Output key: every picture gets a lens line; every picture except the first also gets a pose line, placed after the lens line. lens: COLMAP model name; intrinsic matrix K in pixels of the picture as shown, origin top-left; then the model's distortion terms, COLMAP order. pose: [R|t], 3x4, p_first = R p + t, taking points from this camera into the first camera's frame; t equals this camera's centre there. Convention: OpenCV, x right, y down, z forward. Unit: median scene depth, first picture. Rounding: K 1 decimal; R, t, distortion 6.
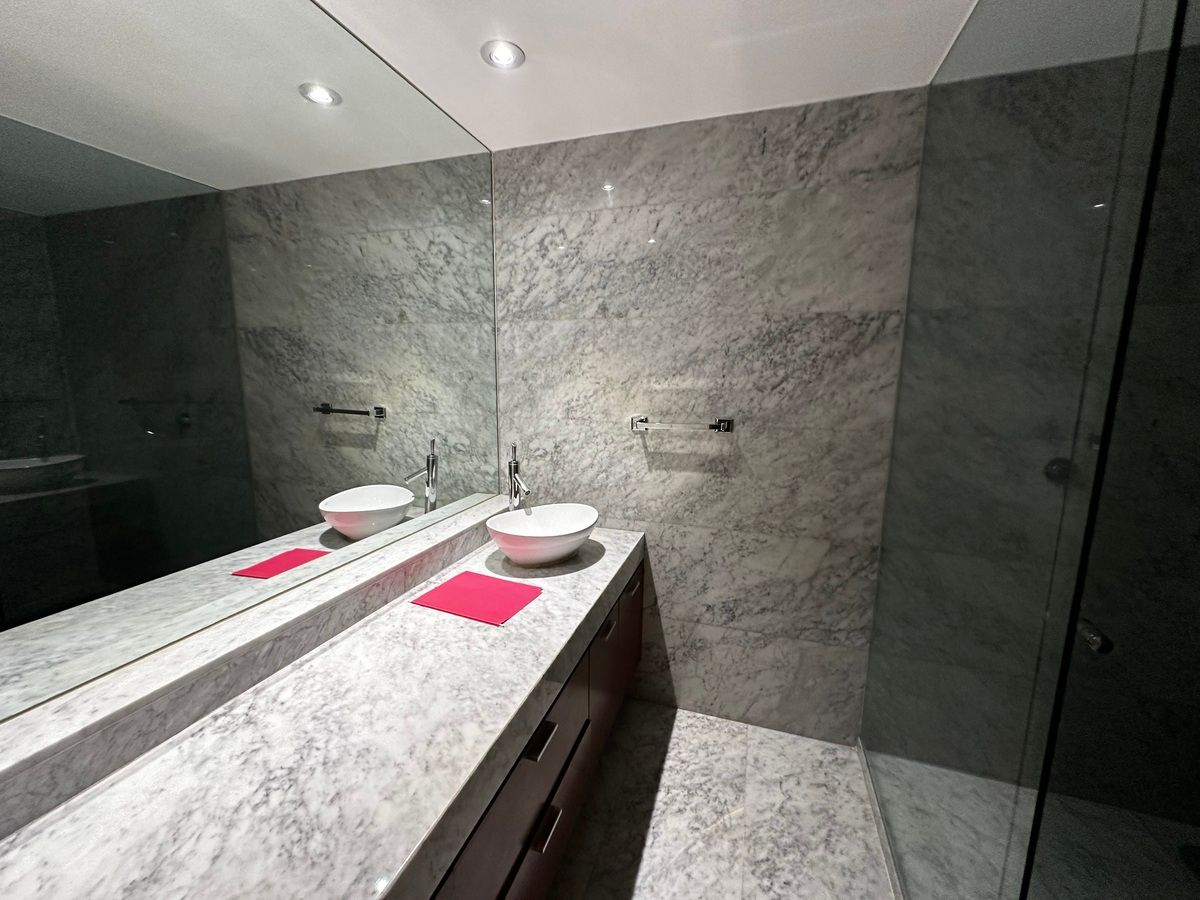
lens RADIAL K [[482.3, 0, 599.4], [0, 482.3, 450.6], [0, 0, 1]] dist [-0.000766, 0.000382]
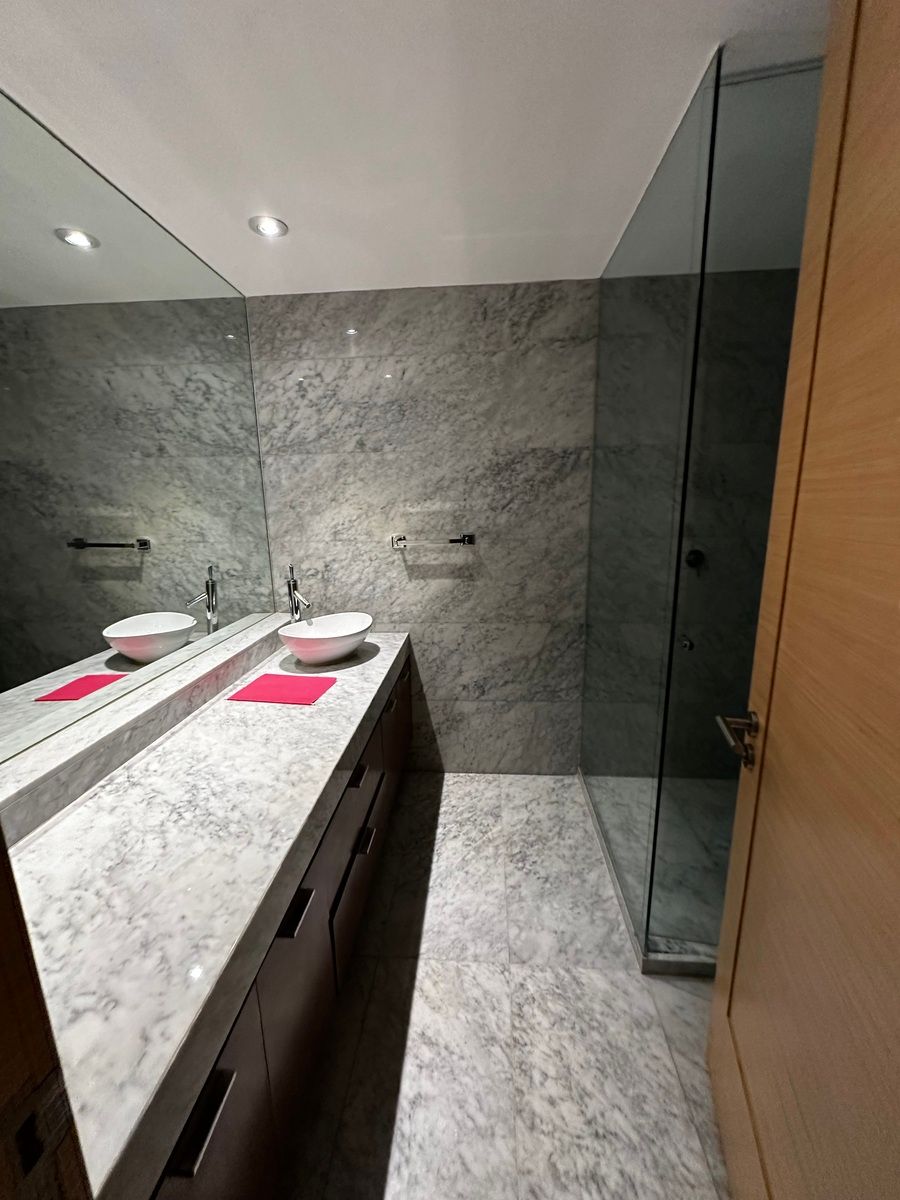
lens RADIAL K [[482.3, 0, 450.2], [0, 482.3, 599.9], [0, 0, 1]] dist [-0.000766, 0.000382]
pose [[0.969543, -0.076955, 0.232517, -0.090225], [0.065153, 0.996186, 0.058033, 0.029537], [-0.236096, -0.041116, 0.970860, -0.213283]]
